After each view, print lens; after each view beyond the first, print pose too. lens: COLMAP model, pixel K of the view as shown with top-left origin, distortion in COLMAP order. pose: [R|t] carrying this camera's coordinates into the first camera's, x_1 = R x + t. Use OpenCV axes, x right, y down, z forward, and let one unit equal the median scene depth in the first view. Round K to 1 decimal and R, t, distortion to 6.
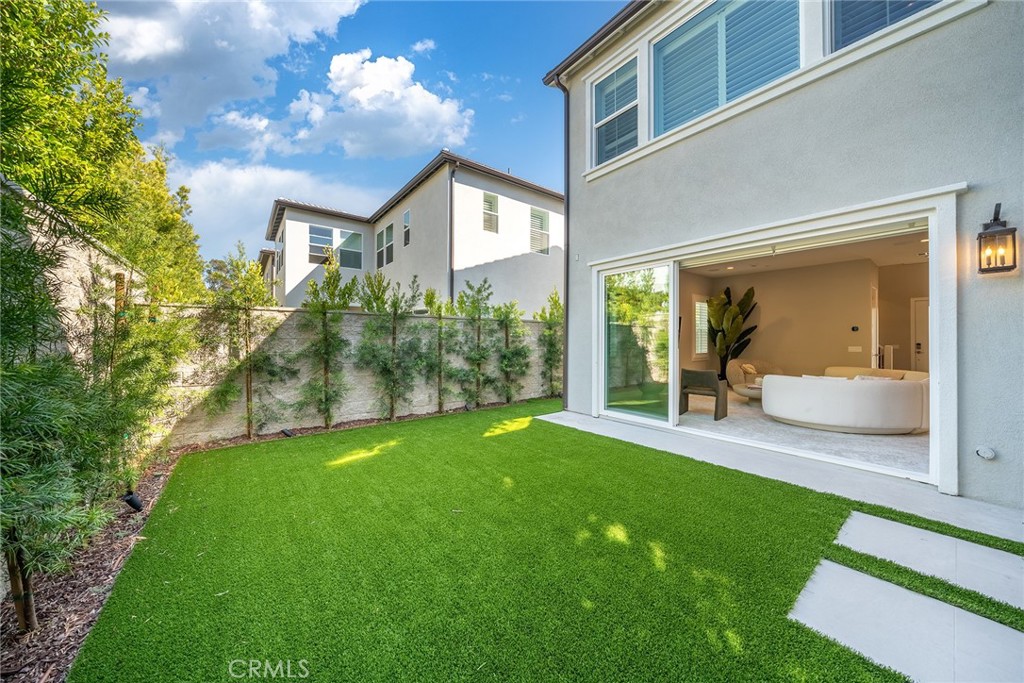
lens RADIAL K [[350.1, 0, 510.6], [0, 350.1, 338.5], [0, 0, 1]] dist [0.001329, 0.000058]
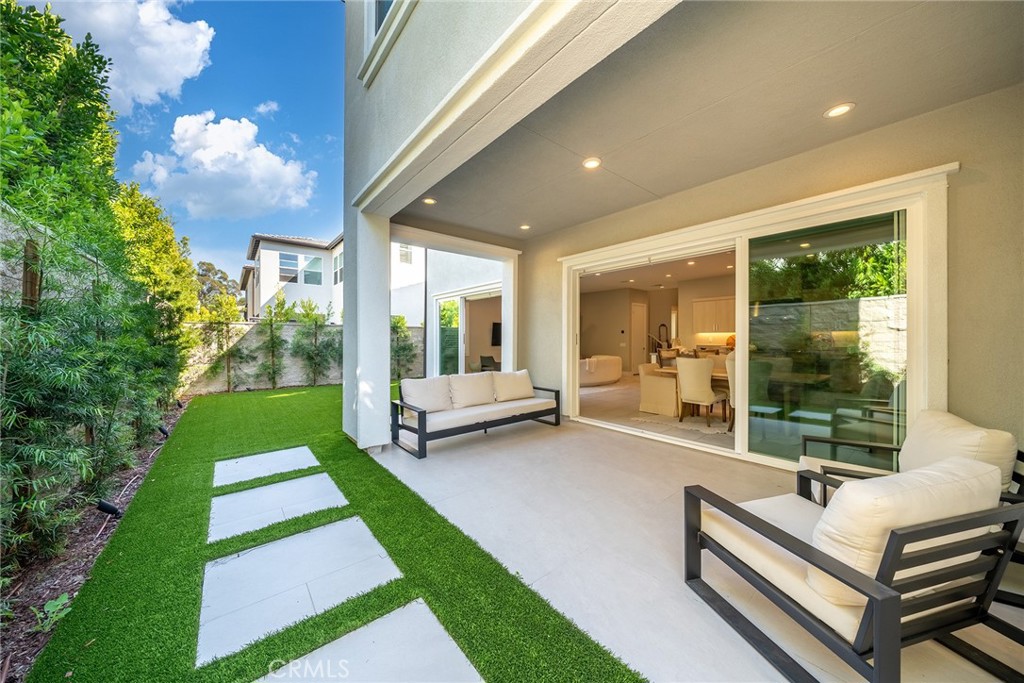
lens RADIAL K [[350.1, 0, 513.7], [0, 350.1, 340.2], [0, 0, 1]] dist [0.001329, 0.000058]
pose [[0.999676, -0.004010, 0.025117, 0.673197], [0.003853, 0.999973, 0.006281, -0.001155], [-0.025141, -0.006182, 0.999665, -0.839714]]
